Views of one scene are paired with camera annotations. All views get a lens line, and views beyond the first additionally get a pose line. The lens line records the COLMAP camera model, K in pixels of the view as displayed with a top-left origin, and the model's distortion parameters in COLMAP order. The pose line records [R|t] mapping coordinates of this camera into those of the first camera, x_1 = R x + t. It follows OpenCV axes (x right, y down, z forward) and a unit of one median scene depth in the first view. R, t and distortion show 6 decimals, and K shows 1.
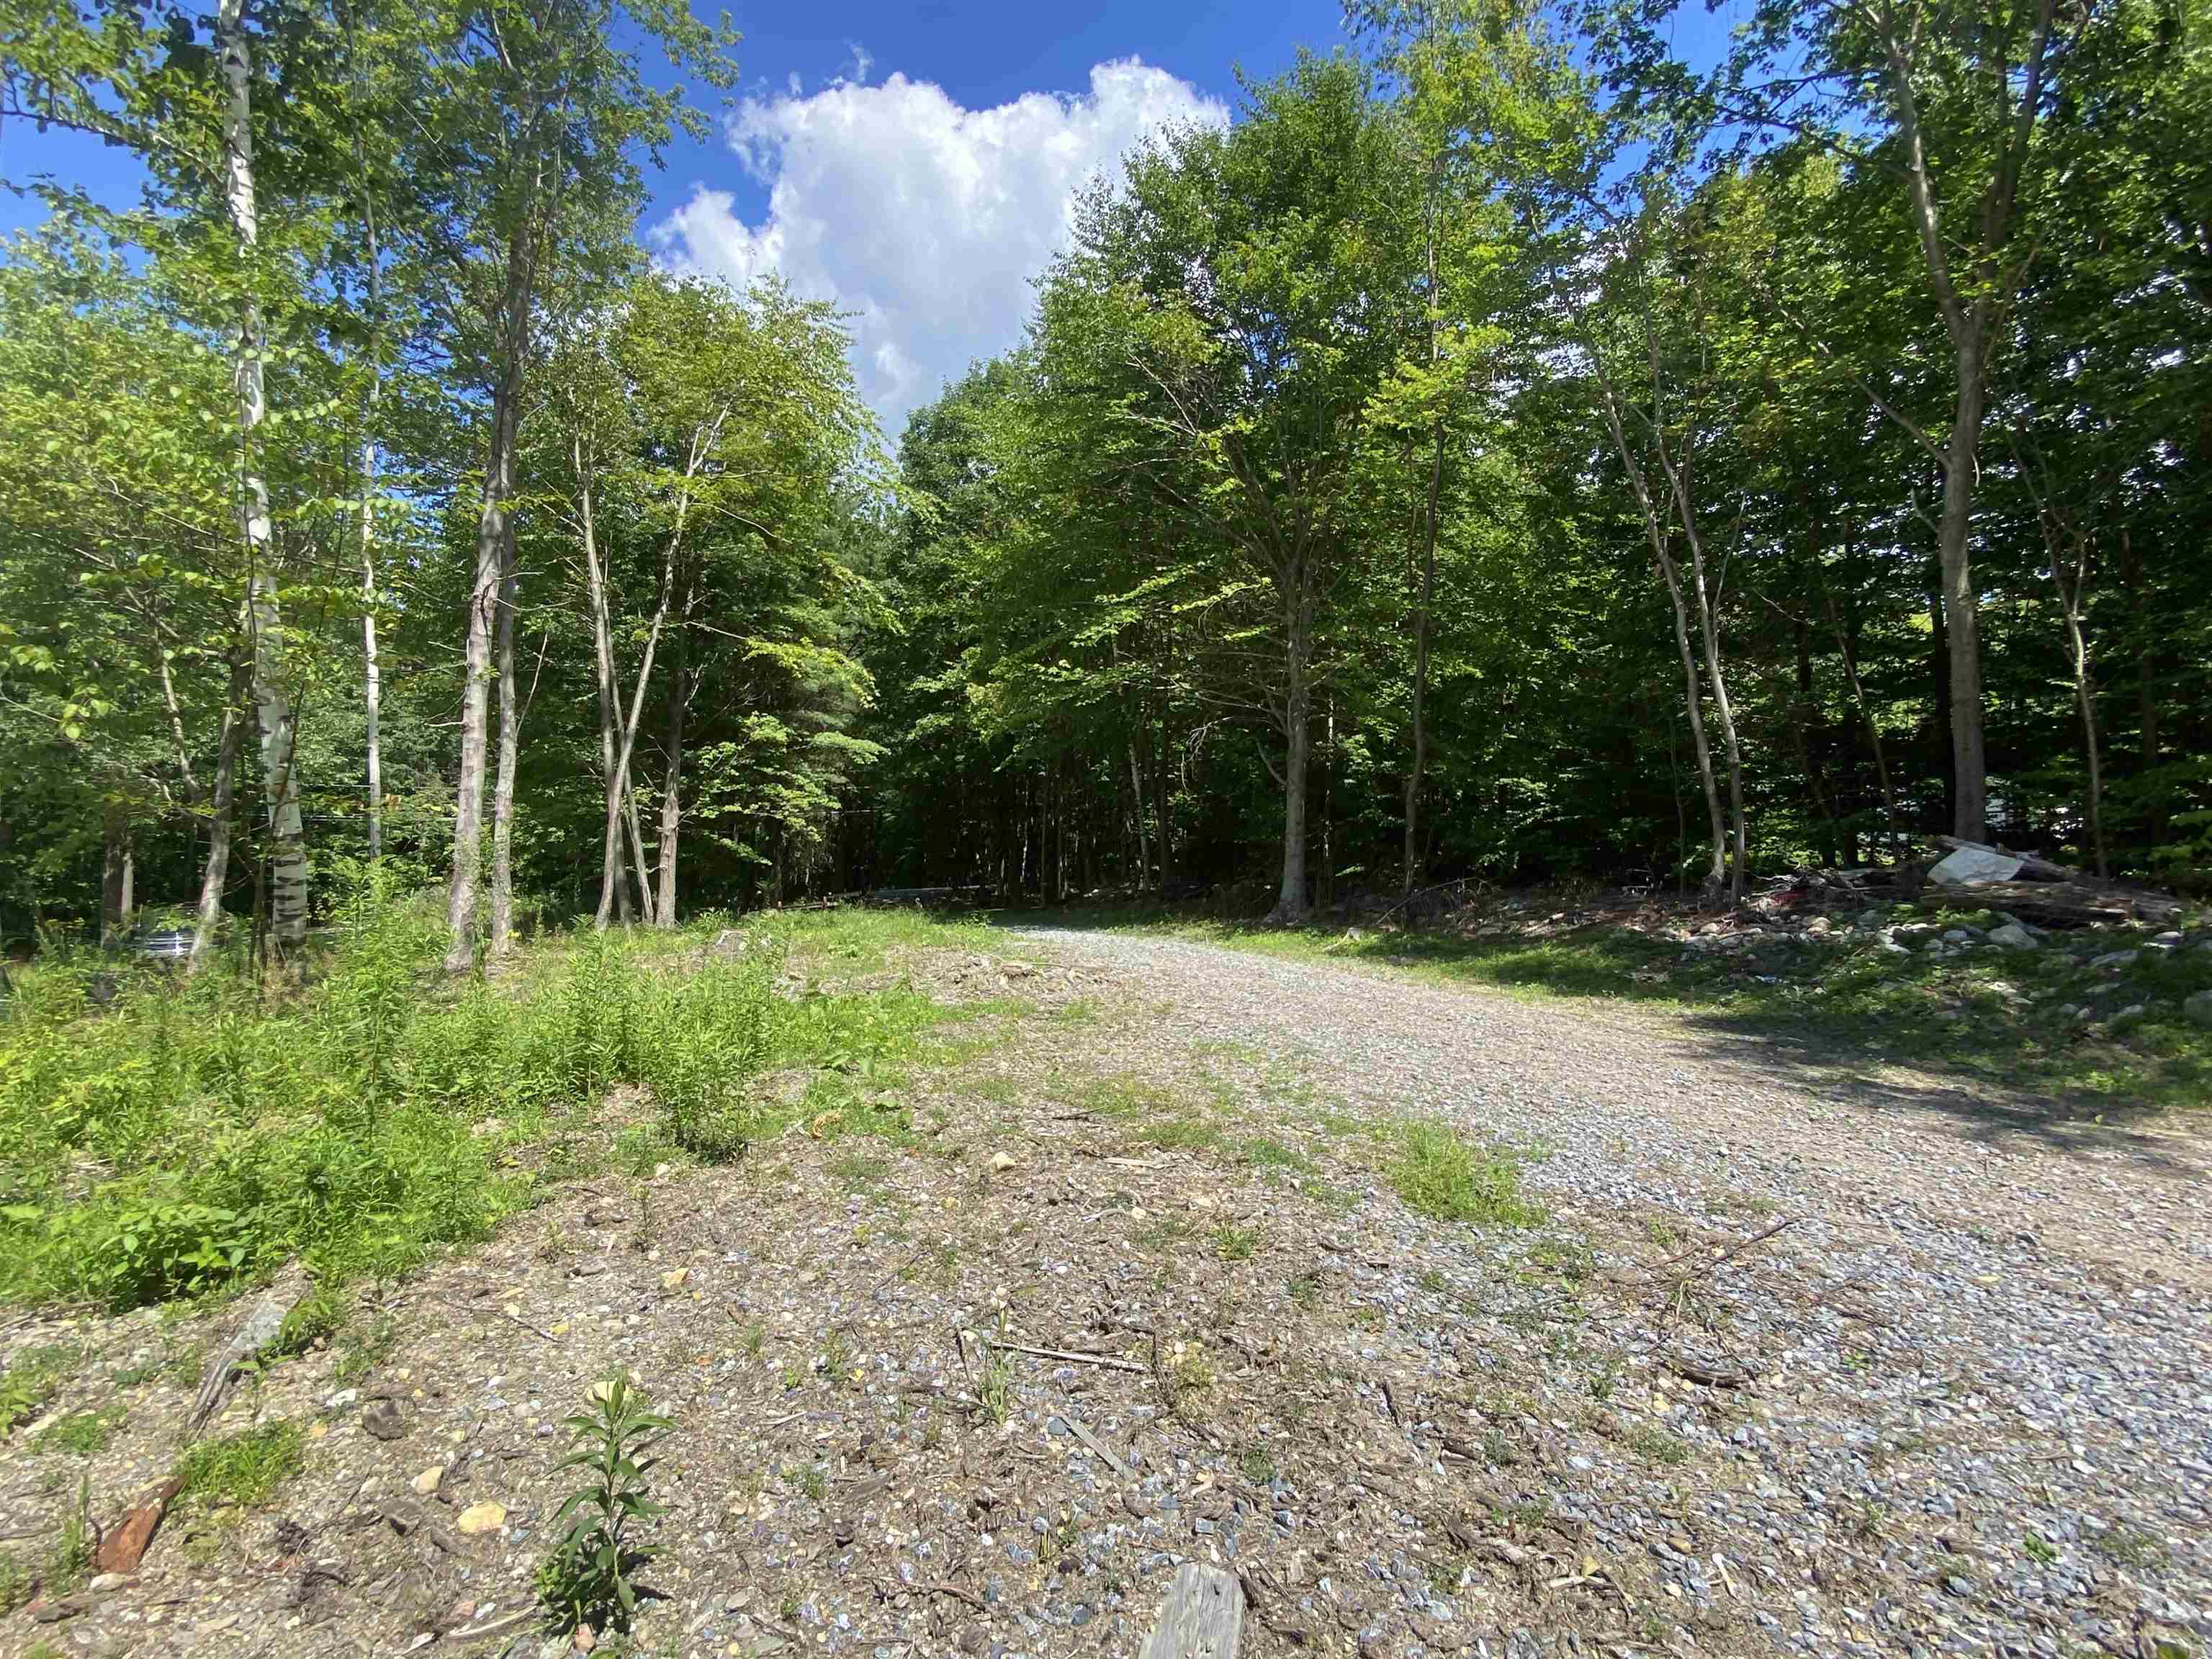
lens RADIAL K [[978.2, 0, 1106.0], [0, 978.2, 829.5], [0, 0, 1]] dist [-0.000851, -0.000200]
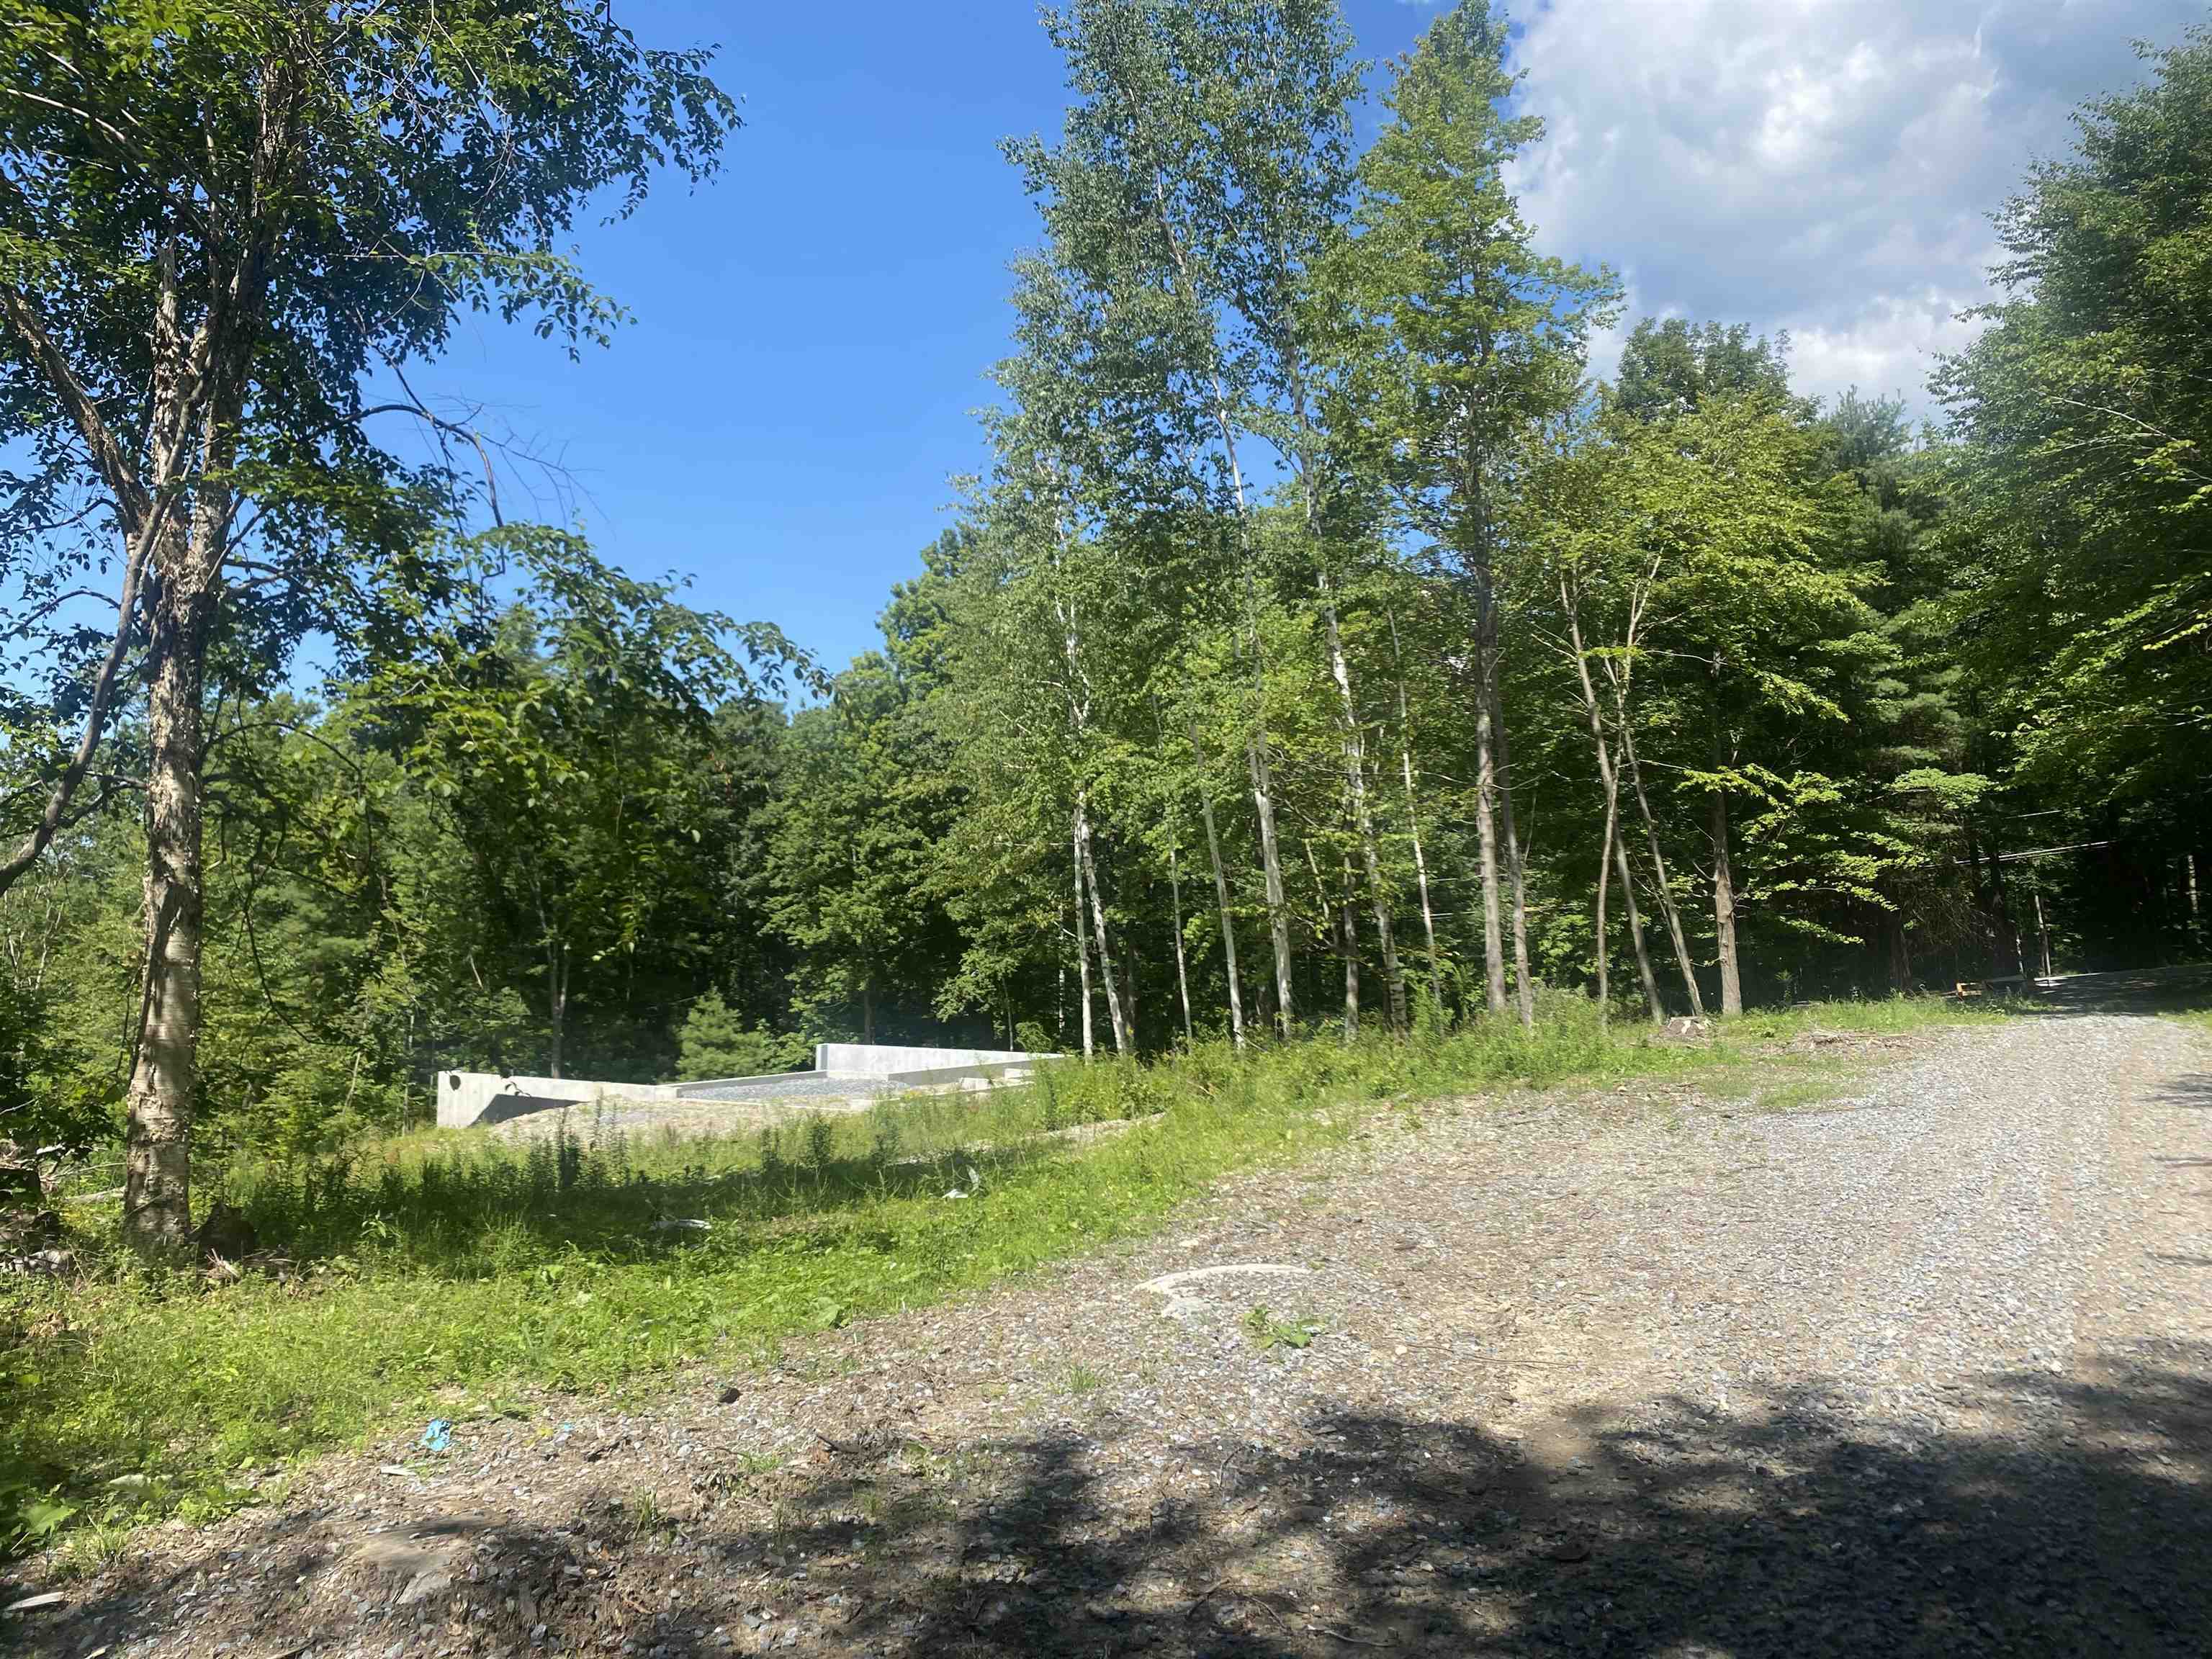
lens RADIAL K [[1616.2, 0, 1106.0], [0, 1616.2, 829.5], [0, 0, 1]] dist [0.025630, -0.008692]
pose [[0.633343, -0.123088, -0.764020, 0.352108], [0.102225, 0.991925, -0.075064, -0.025371], [0.767090, -0.030561, 0.640811, -0.405093]]
